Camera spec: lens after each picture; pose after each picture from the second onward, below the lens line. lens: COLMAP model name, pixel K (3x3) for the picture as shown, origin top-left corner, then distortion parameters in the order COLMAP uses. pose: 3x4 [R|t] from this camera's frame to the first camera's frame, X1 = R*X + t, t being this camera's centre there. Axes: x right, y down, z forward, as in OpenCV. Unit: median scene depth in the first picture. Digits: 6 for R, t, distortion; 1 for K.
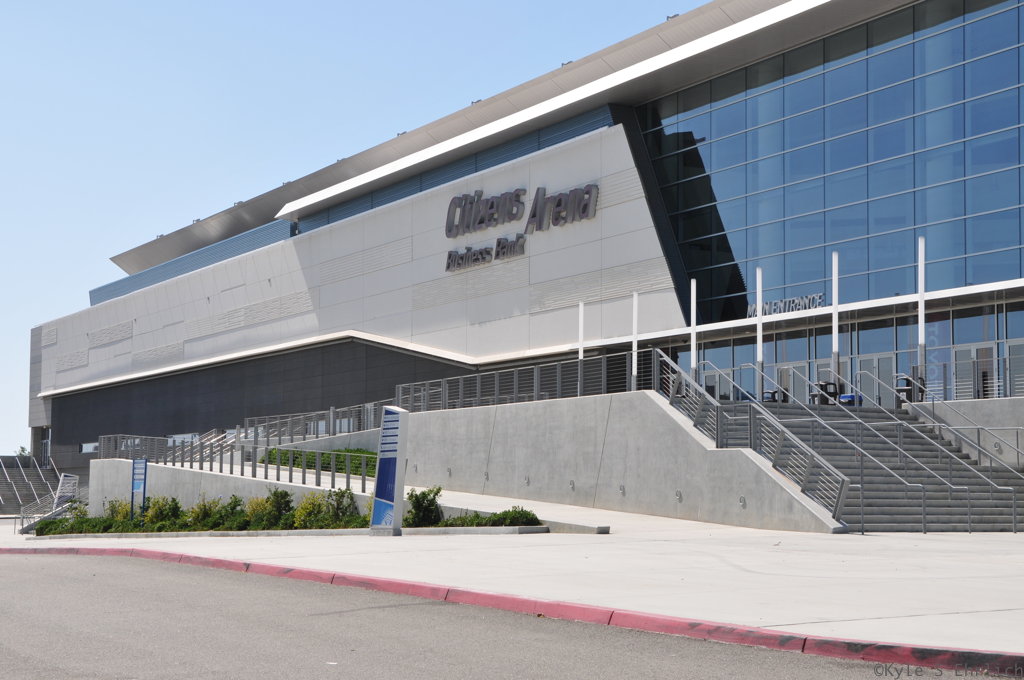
lens RADIAL K [[1789.4, 0, 509.4], [0, 1789.4, 343.8], [0, 0, 1]] dist [0.192898, 0.014591]
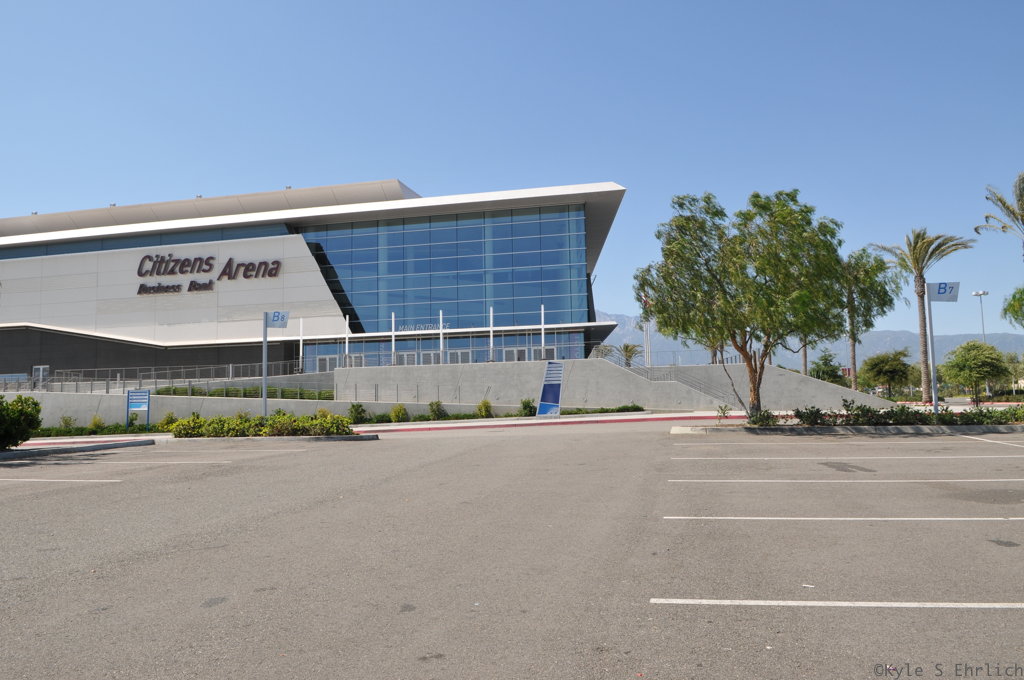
lens RADIAL K [[765.8, 0, 512.1], [0, 765.8, 343.3], [0, 0, 1]] dist [-0.016919, -0.039422]
pose [[0.637946, 0.059065, 0.767813, -0.552604], [-0.041303, 0.998243, -0.042474, 0.037791], [-0.768973, -0.004617, 0.639265, 0.296336]]
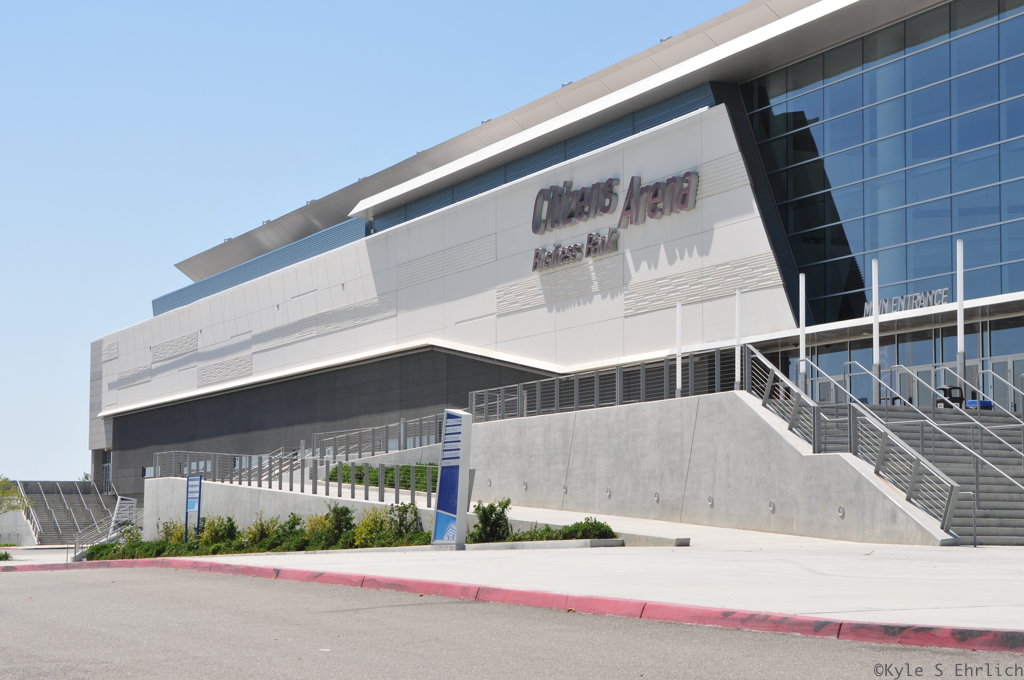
lens RADIAL K [[1985.2, 0, 510.1], [0, 1985.2, 345.4], [0, 0, 1]] dist [0.218989, 0.030878]
pose [[0.998409, -0.006809, -0.055978, 0.013086], [0.006363, 0.999947, -0.008153, 0.007305], [0.056030, 0.007784, 0.998399, -0.003769]]
